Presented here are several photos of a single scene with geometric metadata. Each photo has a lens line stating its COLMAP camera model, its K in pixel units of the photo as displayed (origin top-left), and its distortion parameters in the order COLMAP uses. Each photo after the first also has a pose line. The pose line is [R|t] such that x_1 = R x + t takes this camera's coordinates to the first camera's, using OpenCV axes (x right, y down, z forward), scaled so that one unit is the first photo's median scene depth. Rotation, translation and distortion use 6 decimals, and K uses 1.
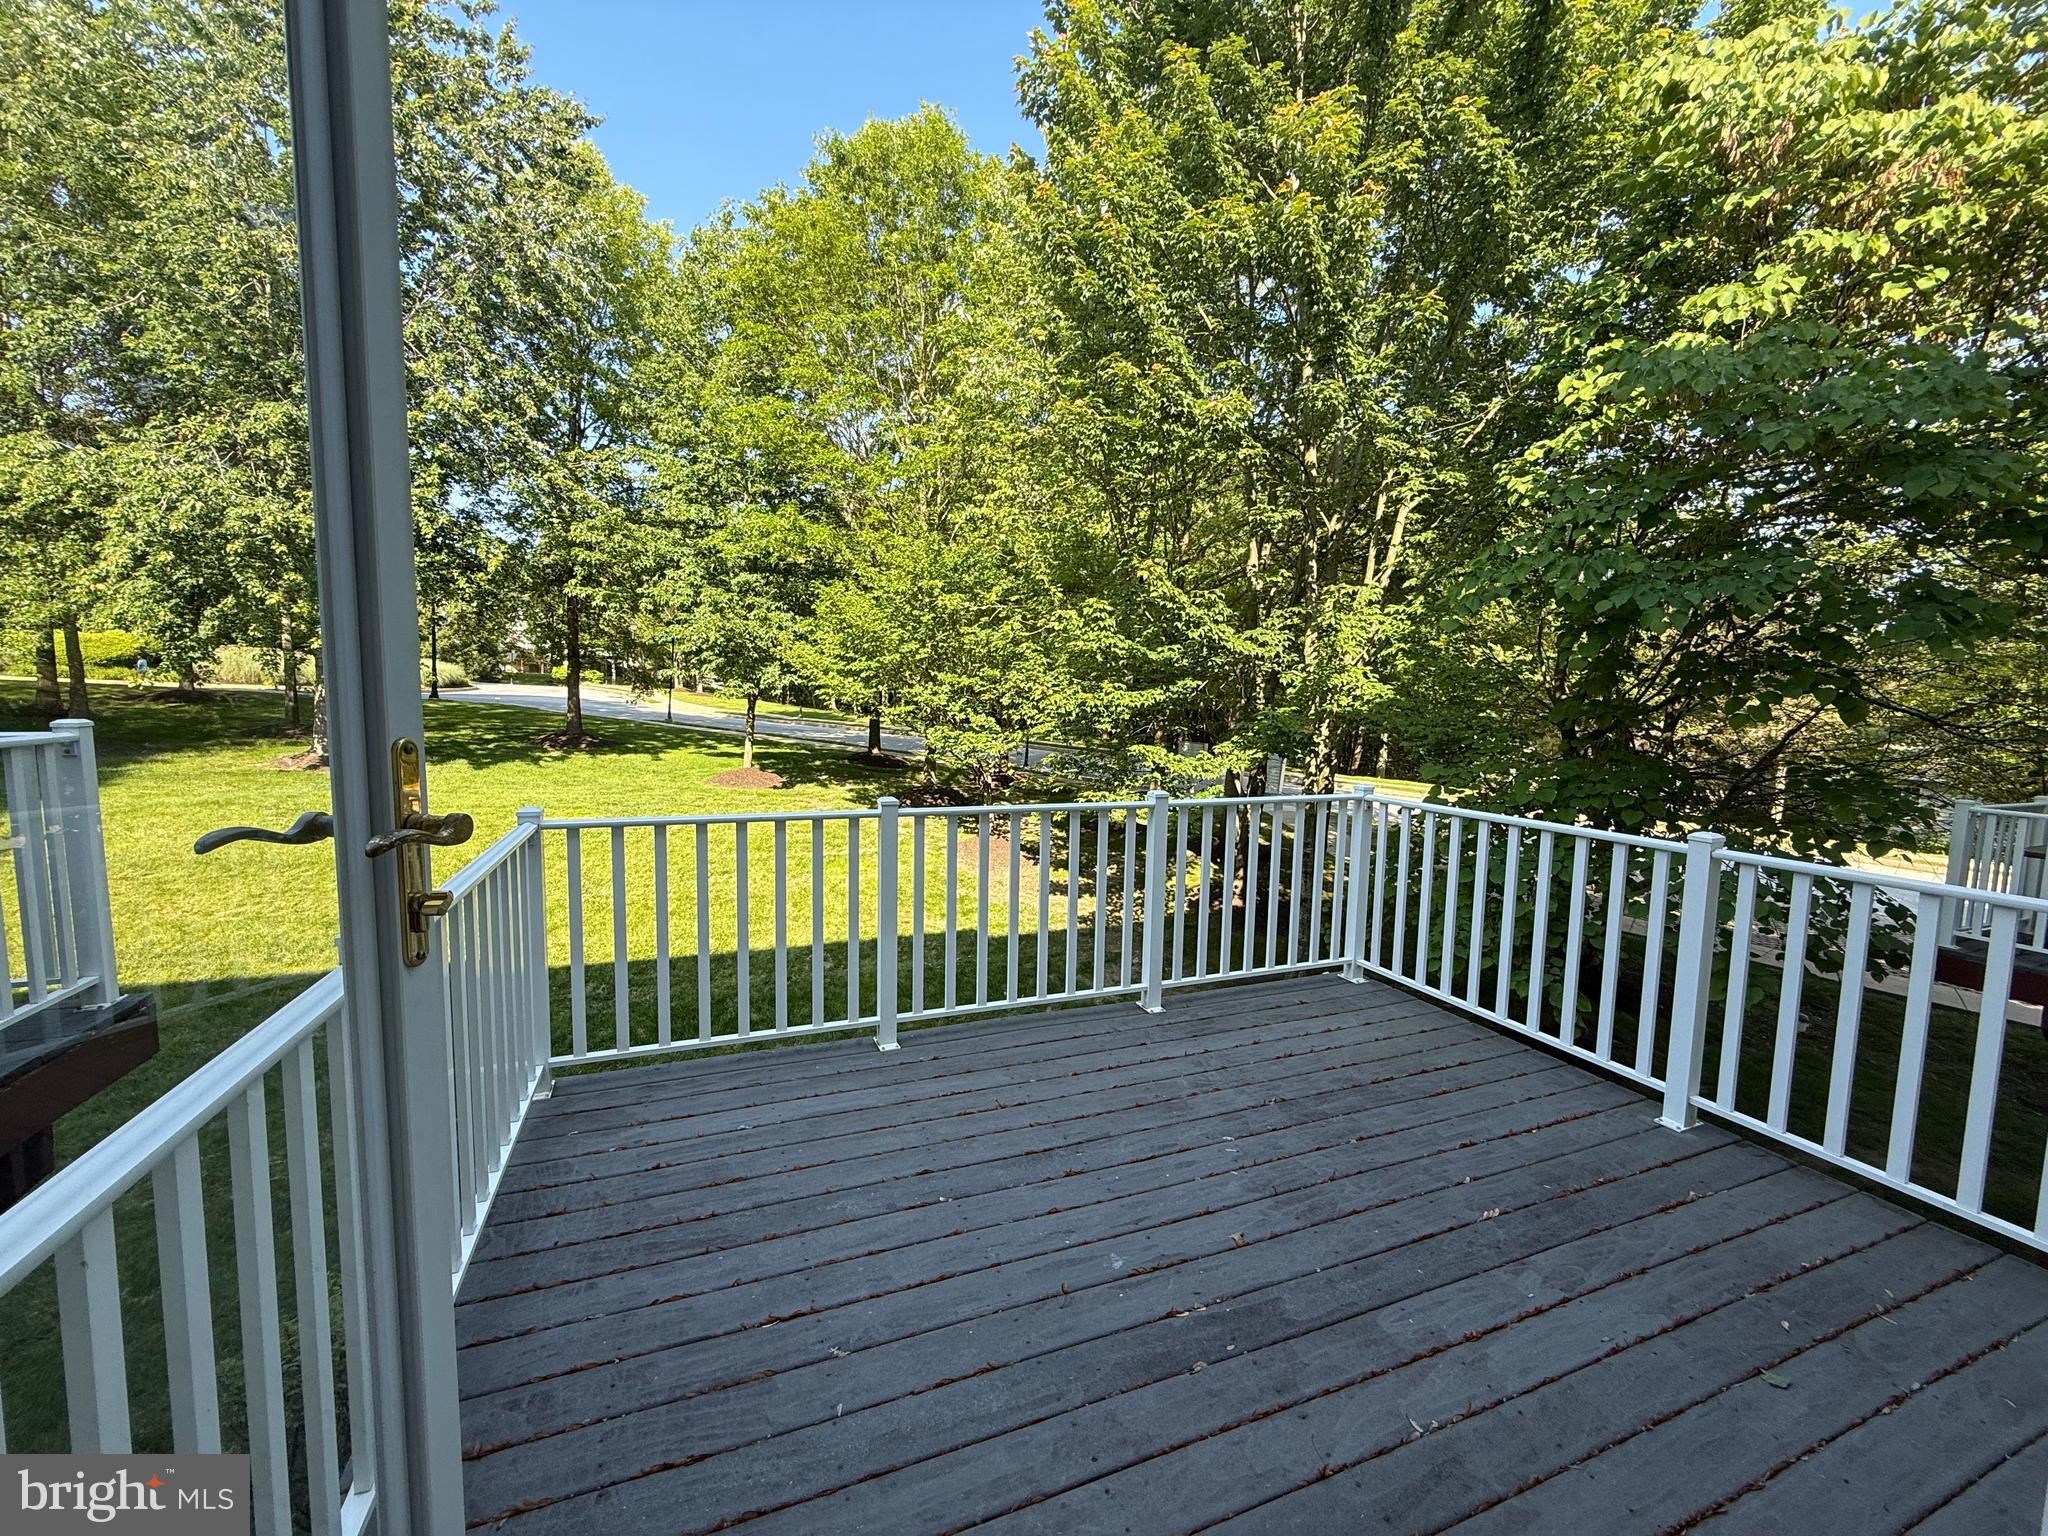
lens RADIAL K [[820.5, 0, 1023.0], [0, 820.5, 773.8], [0, 0, 1]] dist [-0.000721, 0.000140]
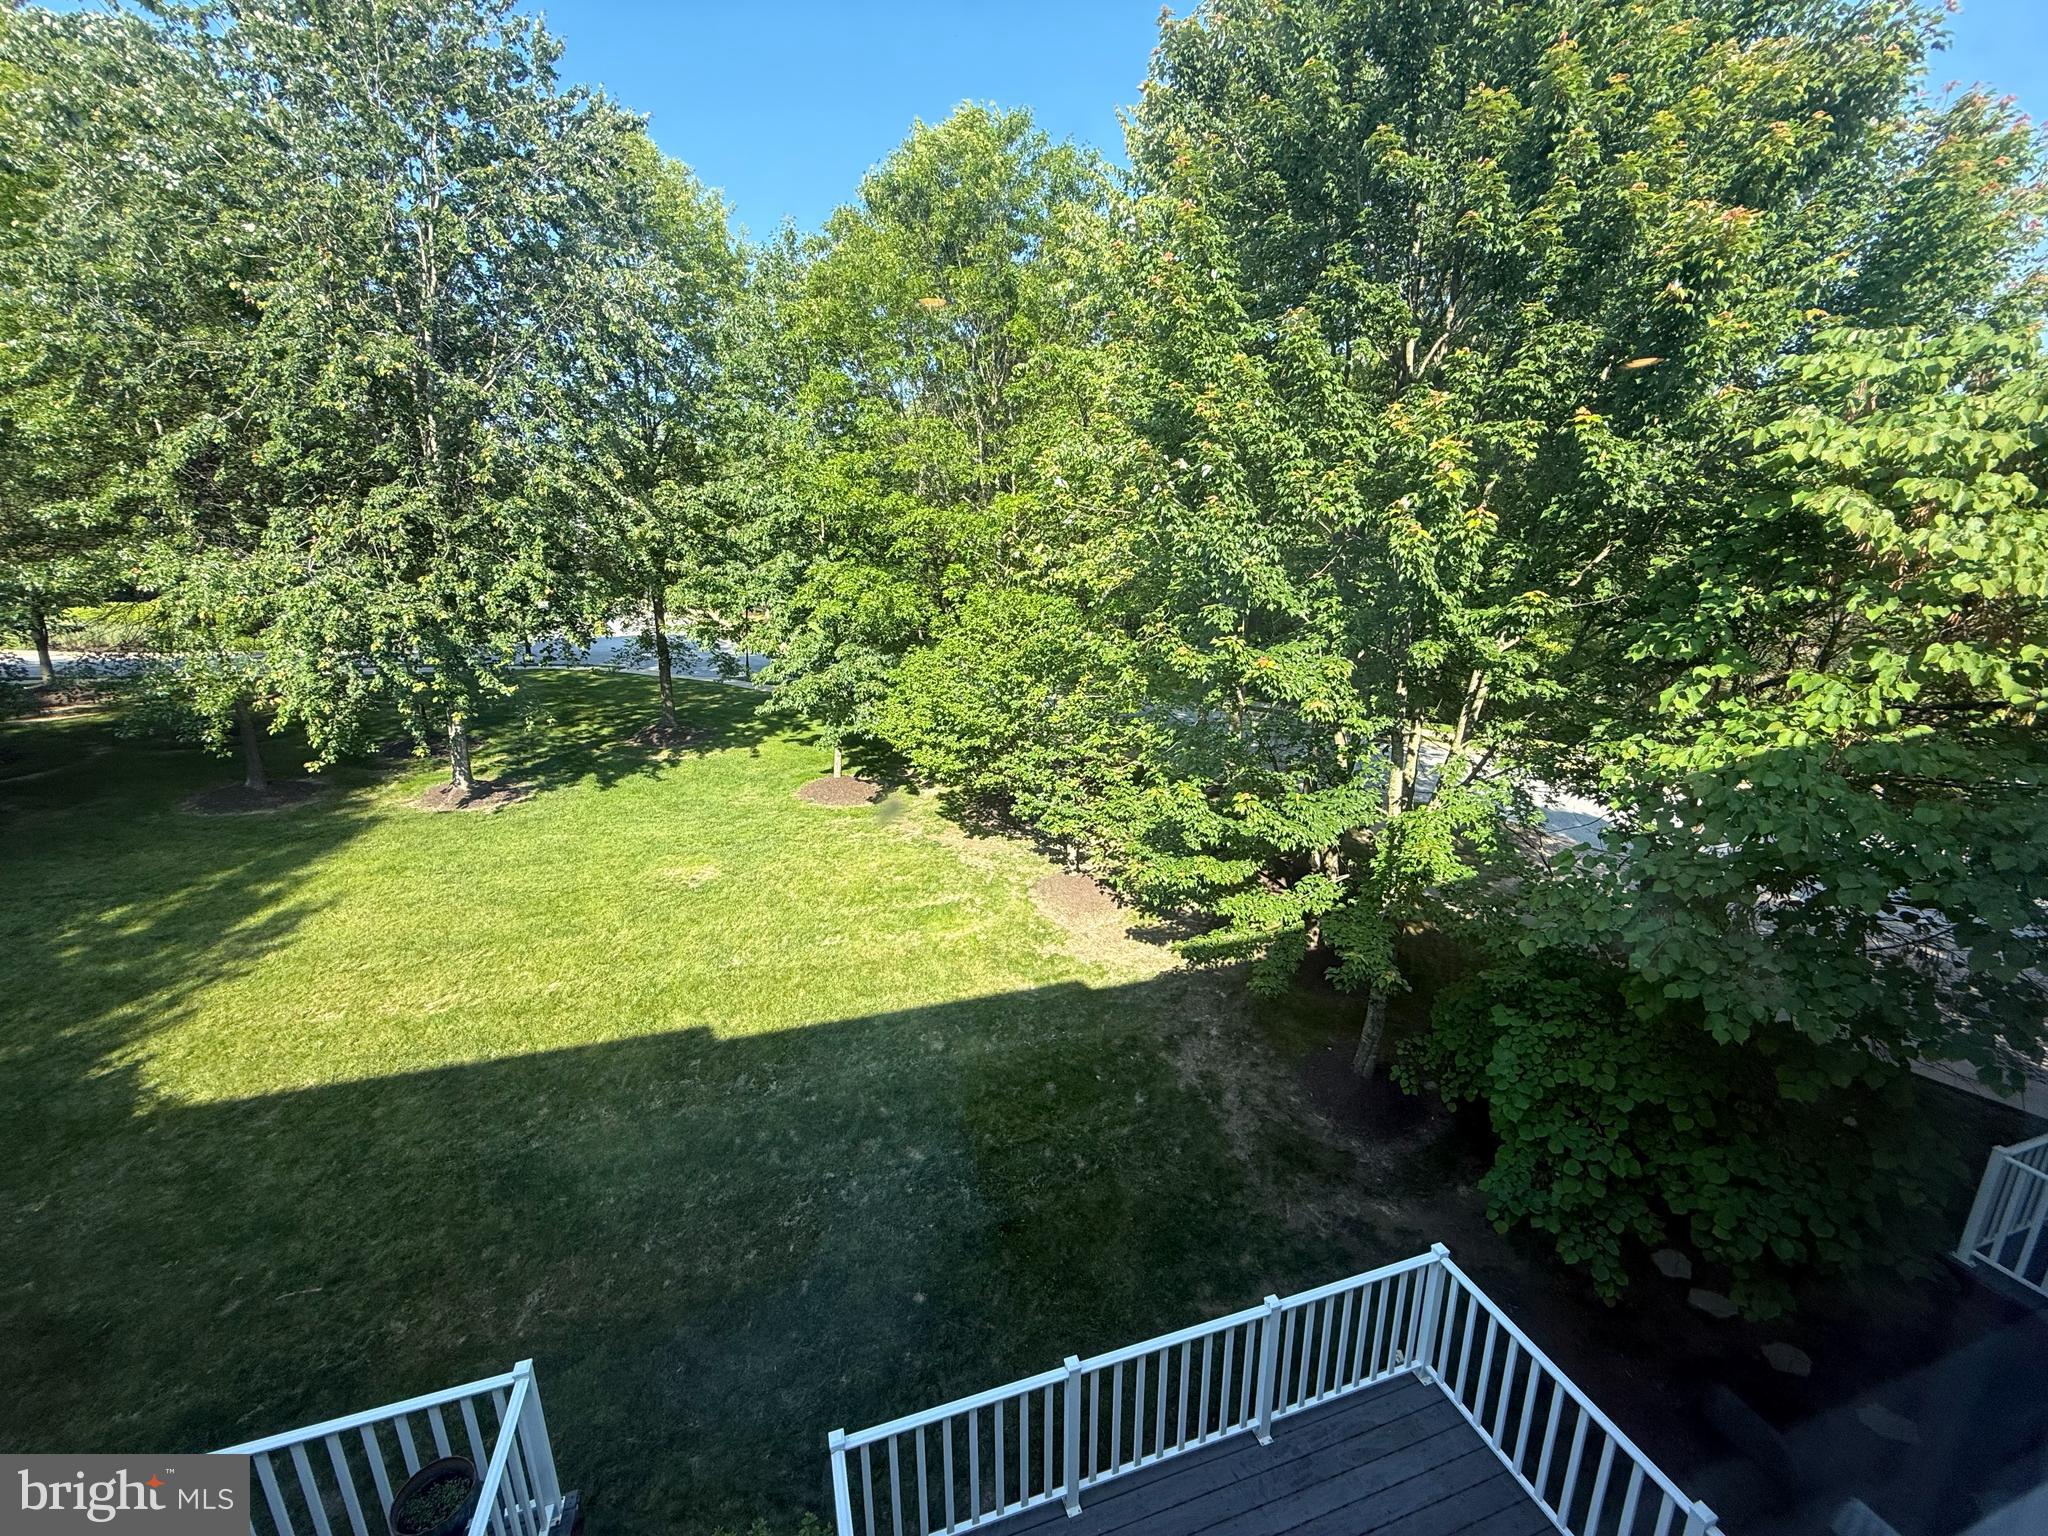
lens RADIAL K [[820.5, 0, 1027.7], [0, 820.5, 768.9], [0, 0, 1]] dist [-0.000721, 0.000140]
pose [[0.997243, -0.016153, -0.072432, -0.046395], [0.028384, 0.984834, 0.171161, -0.429586], [0.068569, -0.172745, 0.982577, -0.058692]]
